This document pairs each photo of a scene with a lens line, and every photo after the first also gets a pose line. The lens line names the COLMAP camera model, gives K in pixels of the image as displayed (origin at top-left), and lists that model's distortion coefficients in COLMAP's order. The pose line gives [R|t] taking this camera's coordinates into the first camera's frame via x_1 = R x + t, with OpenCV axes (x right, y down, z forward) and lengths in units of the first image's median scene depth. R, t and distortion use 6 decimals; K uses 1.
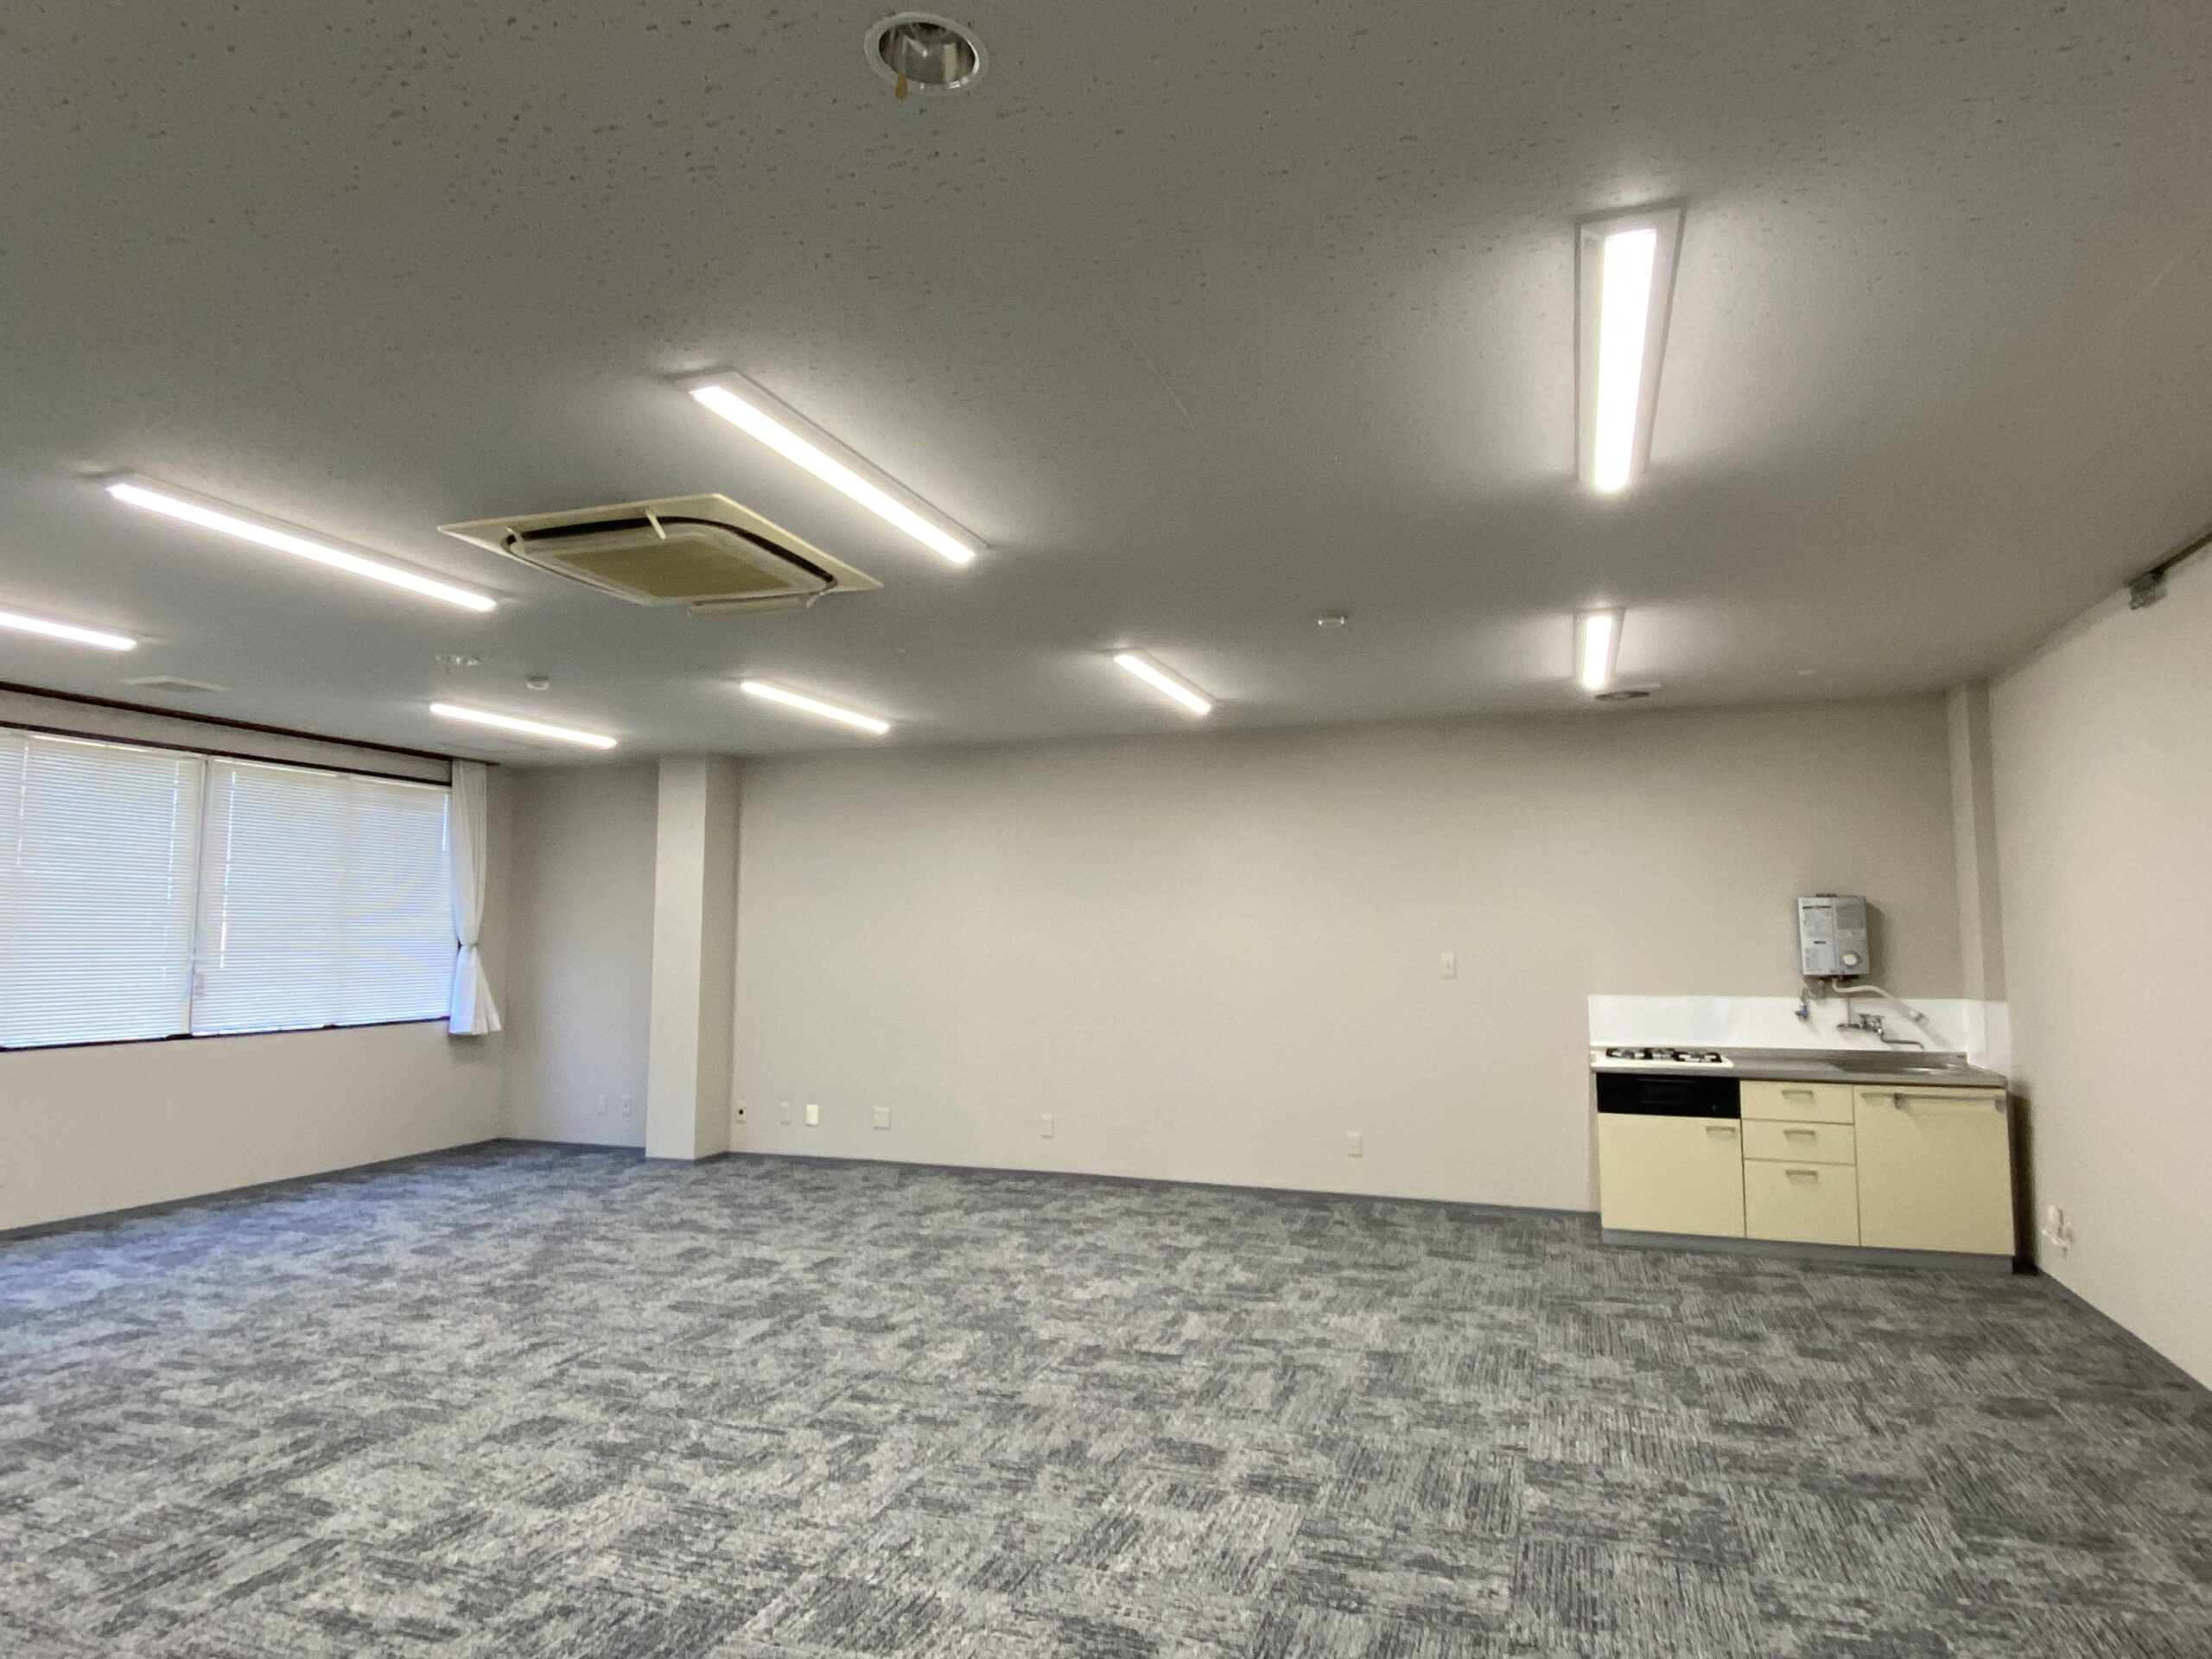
lens RADIAL K [[1321.9, 0, 1106.0], [0, 1321.9, 829.5], [0, 0, 1]] dist [0.026497, -0.038097]
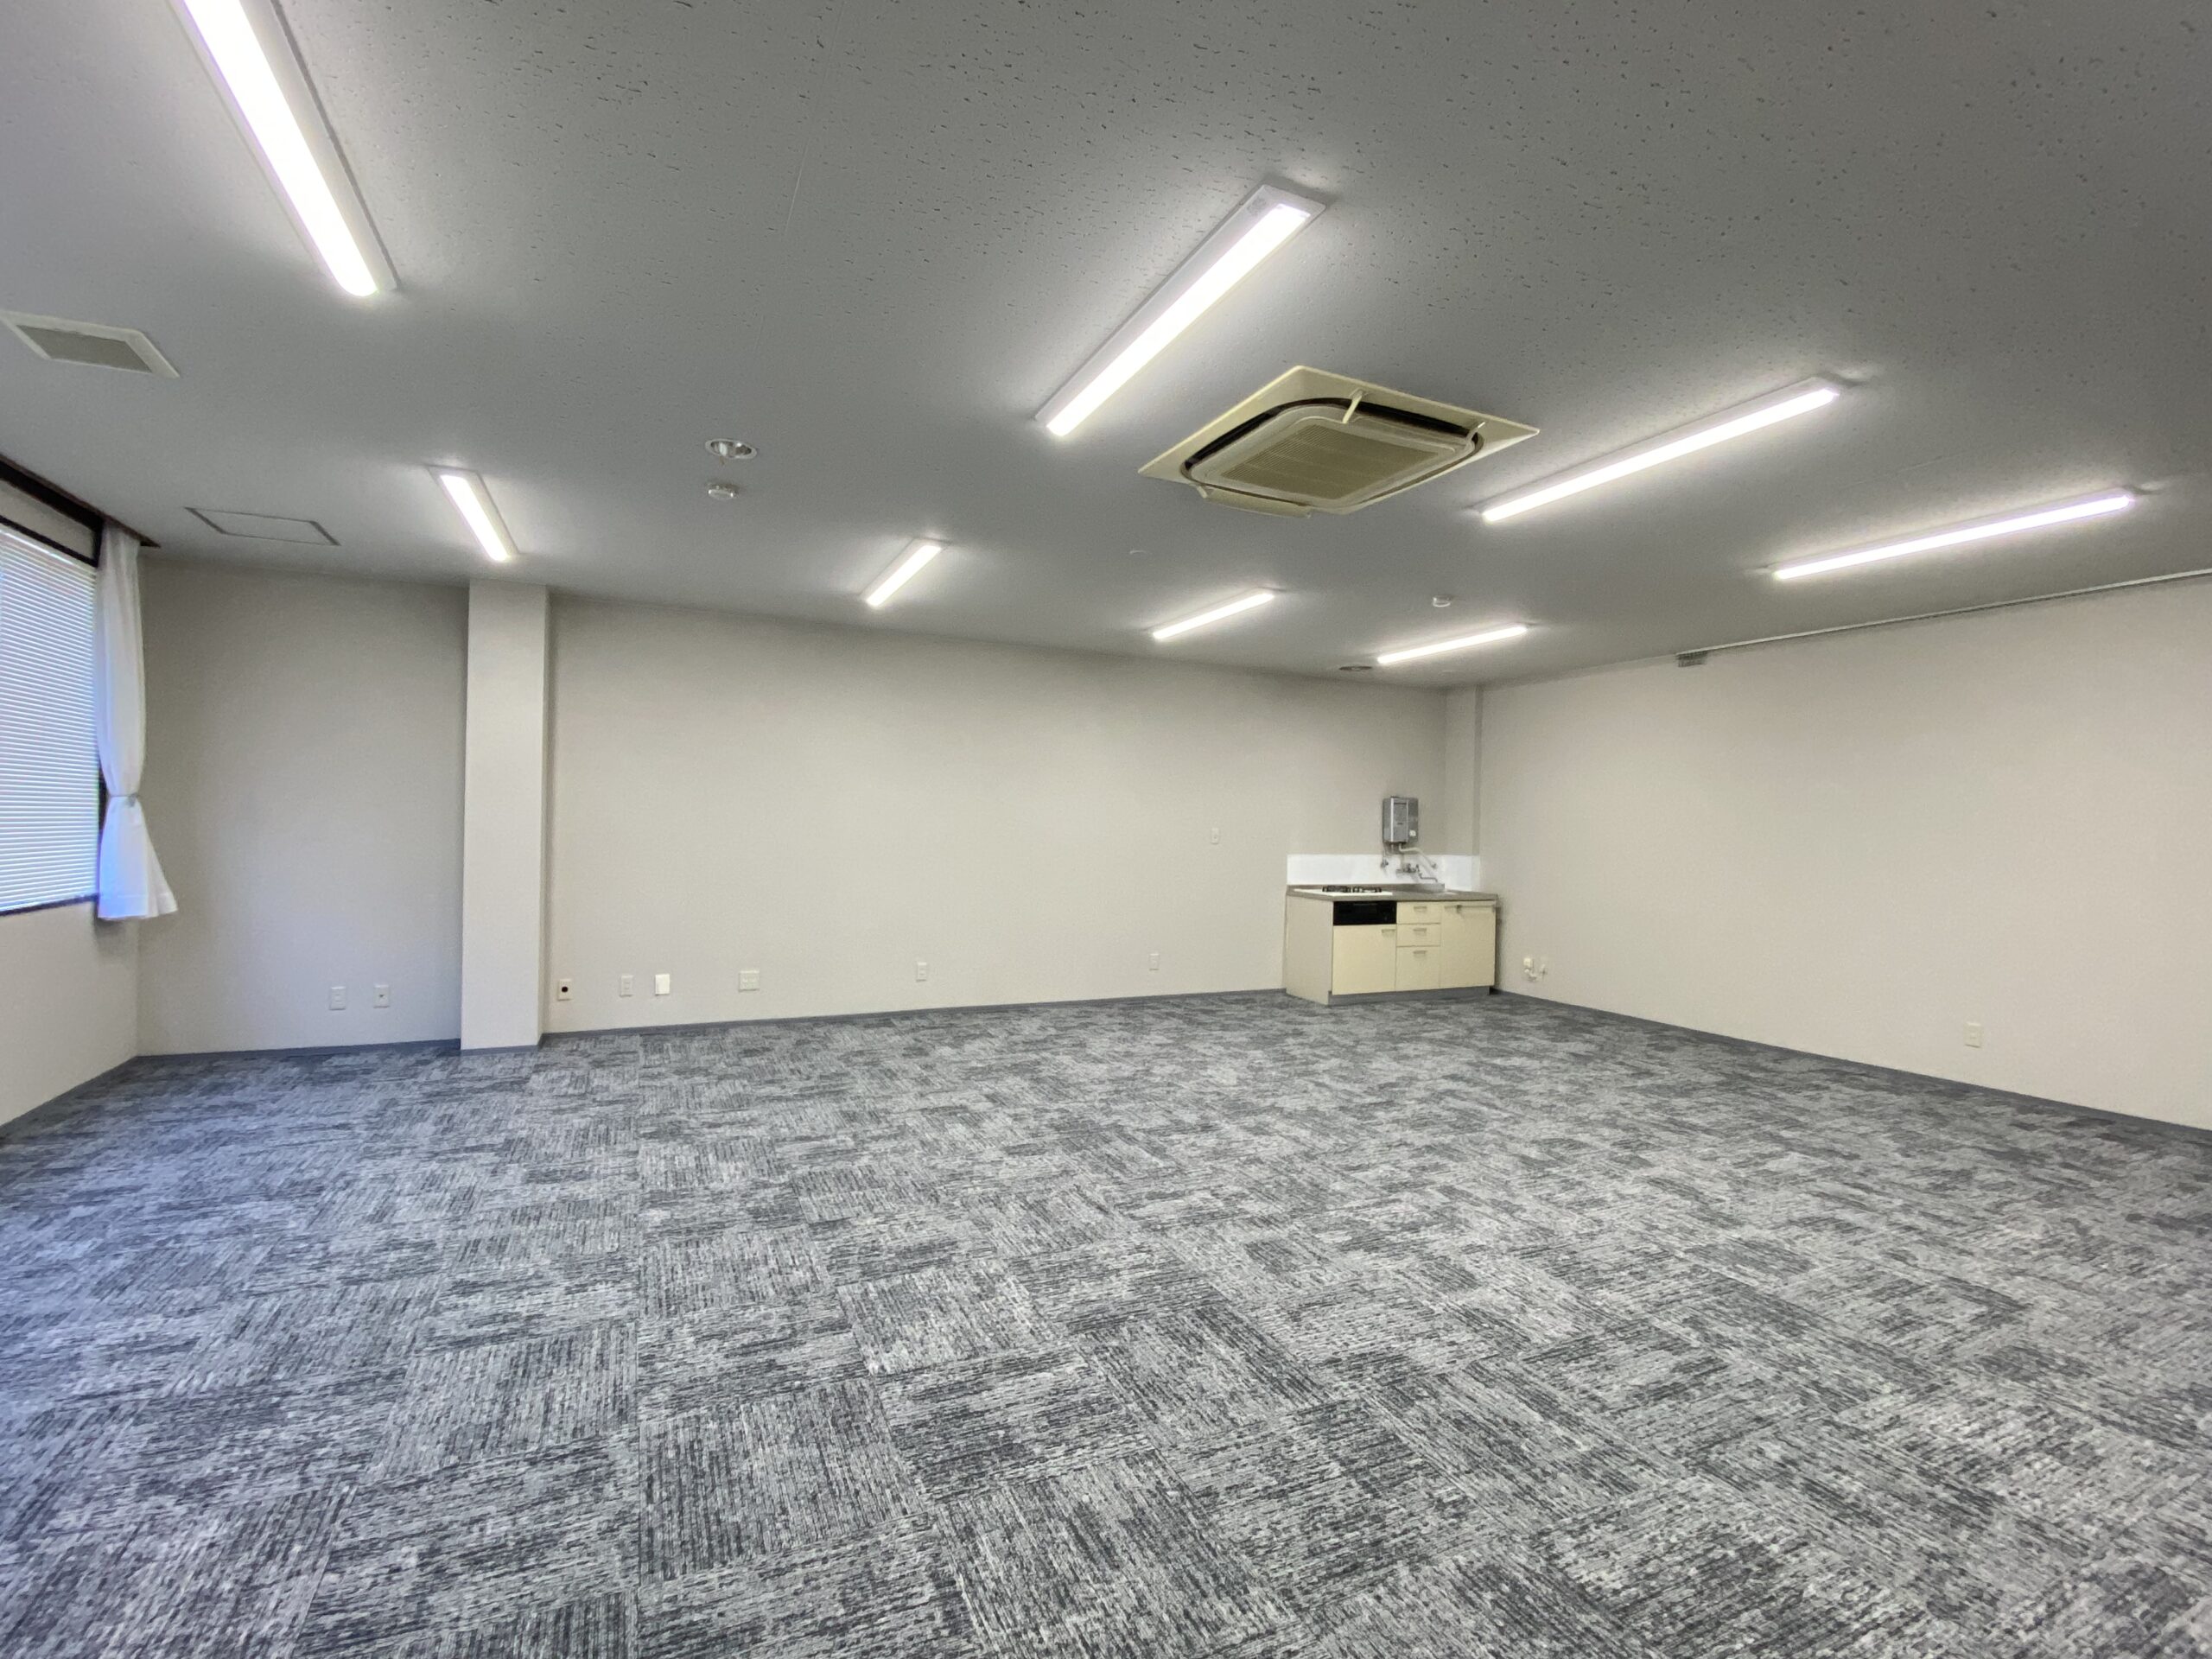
lens RADIAL K [[990.1, 0, 1103.2], [0, 990.1, 913.0], [0, 0, 1]] dist [-0.009539, -0.000333]
pose [[0.713034, -0.049742, 0.699362, -1.032424], [-0.082159, 0.984680, 0.153800, 0.052429], [-0.696299, -0.167123, 0.698024, 0.538688]]
